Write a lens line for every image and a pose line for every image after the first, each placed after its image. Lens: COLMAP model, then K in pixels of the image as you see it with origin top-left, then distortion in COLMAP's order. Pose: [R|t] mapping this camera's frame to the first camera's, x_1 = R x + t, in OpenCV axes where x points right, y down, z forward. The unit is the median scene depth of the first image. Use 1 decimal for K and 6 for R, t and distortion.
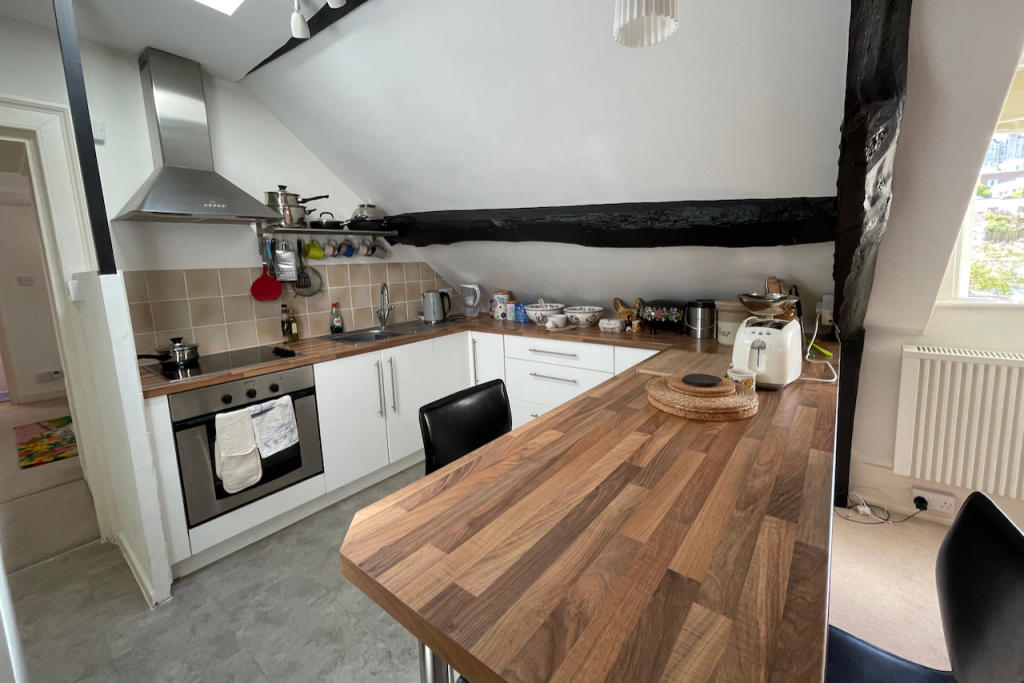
lens RADIAL K [[413.6, 0, 515.0], [0, 413.6, 320.3], [0, 0, 1]] dist [0.001659, 0.000093]
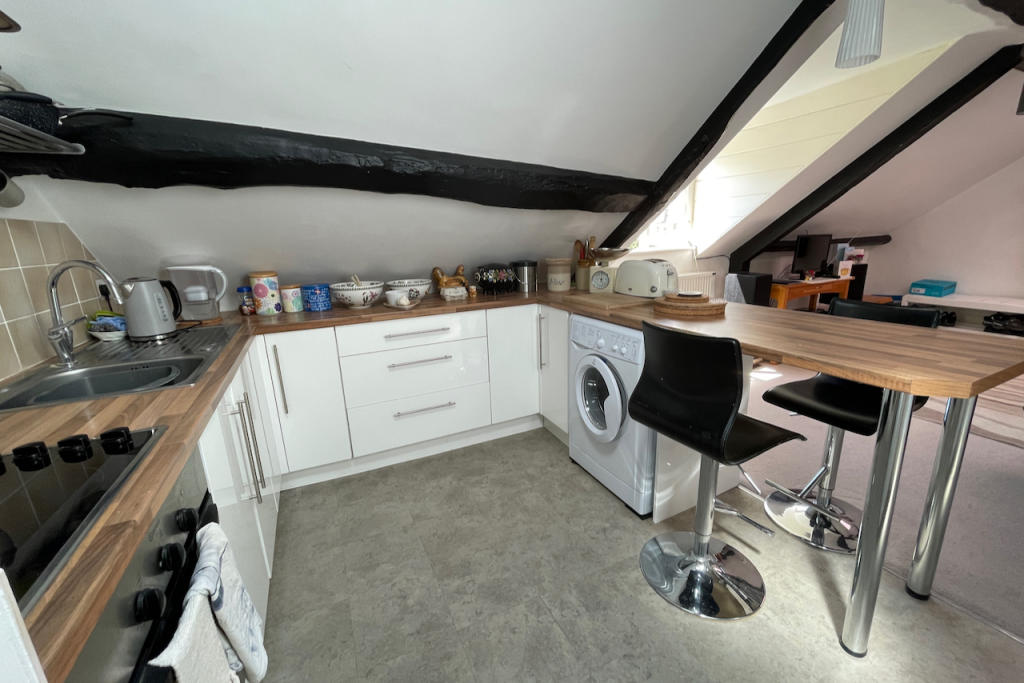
lens RADIAL K [[413.6, 0, 515.5], [0, 413.6, 340.0], [0, 0, 1]] dist [0.001659, 0.000093]
pose [[0.436357, -0.201422, 0.876939, -0.564691], [0.145799, 0.977570, 0.151987, -0.007237], [-0.887882, 0.061537, 0.455937, 0.419287]]
